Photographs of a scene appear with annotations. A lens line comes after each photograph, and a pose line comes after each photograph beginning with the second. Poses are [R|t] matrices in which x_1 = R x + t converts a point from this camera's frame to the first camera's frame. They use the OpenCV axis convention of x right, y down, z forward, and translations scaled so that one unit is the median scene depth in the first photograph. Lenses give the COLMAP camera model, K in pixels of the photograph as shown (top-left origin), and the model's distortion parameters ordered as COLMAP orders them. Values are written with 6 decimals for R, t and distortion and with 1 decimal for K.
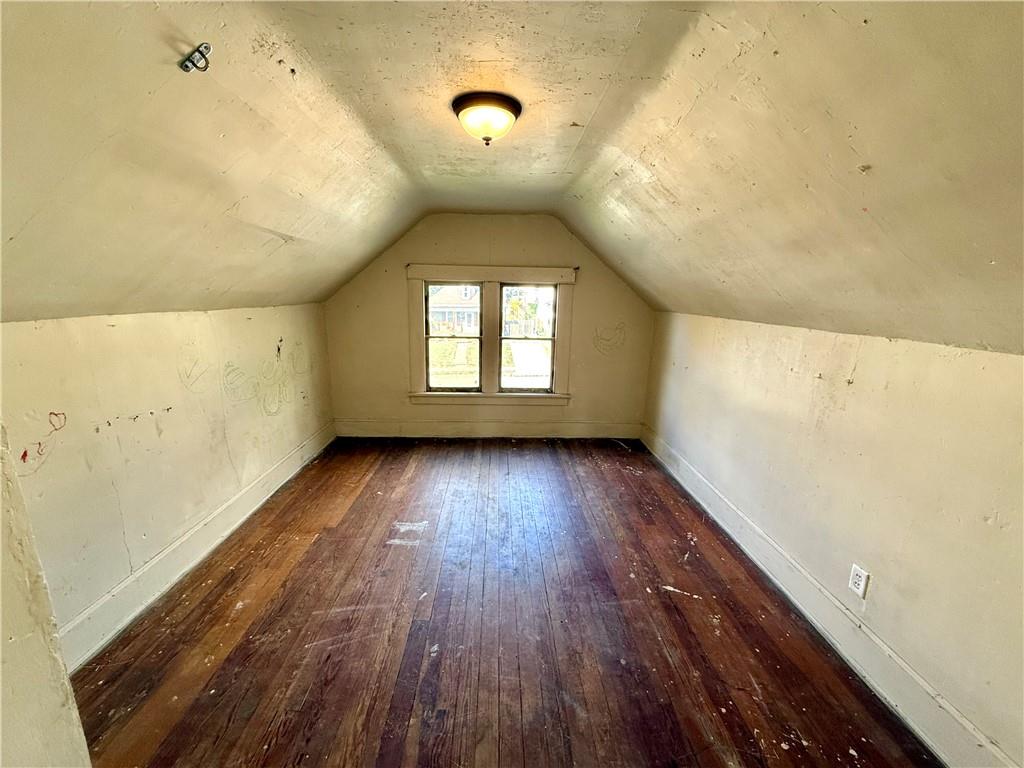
lens RADIAL K [[407.9, 0, 510.0], [0, 407.9, 384.9], [0, 0, 1]] dist [-0.000083, -0.000309]
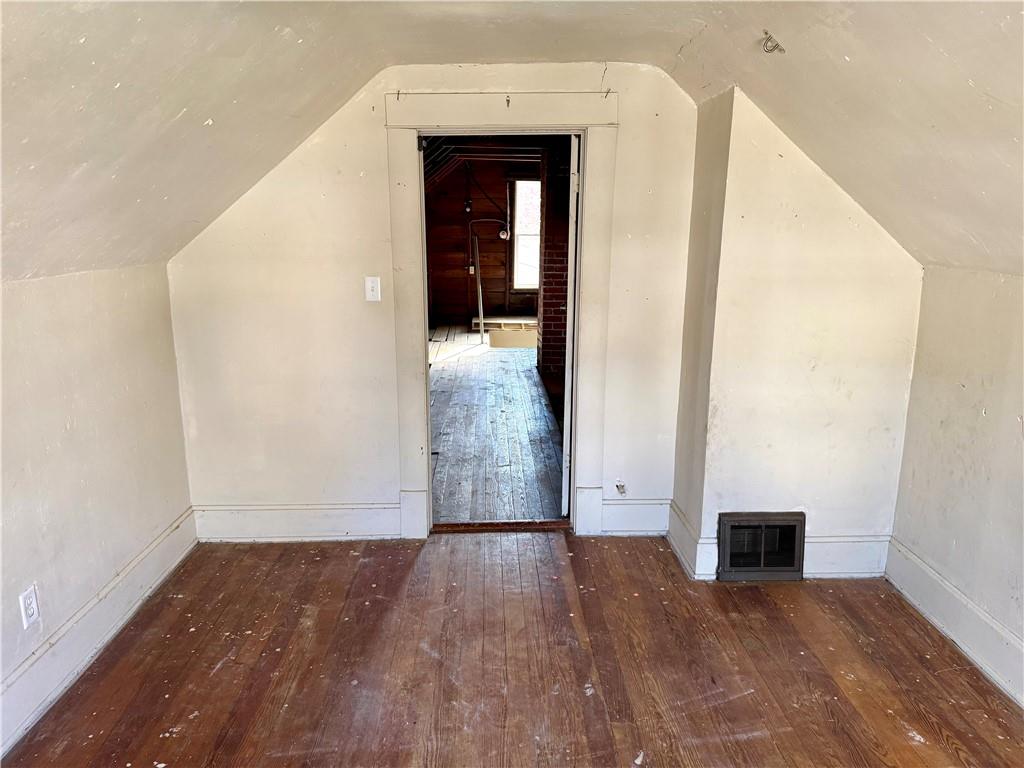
lens RADIAL K [[724.6, 0, 512.2], [0, 724.6, 384.6], [0, 0, 1]] dist [0.030604, -0.034860]
pose [[-0.999688, -0.022734, -0.010350, -0.009045], [-0.024976, 0.903503, 0.427853, -0.486689], [-0.000376, 0.427978, -0.903789, 2.041795]]
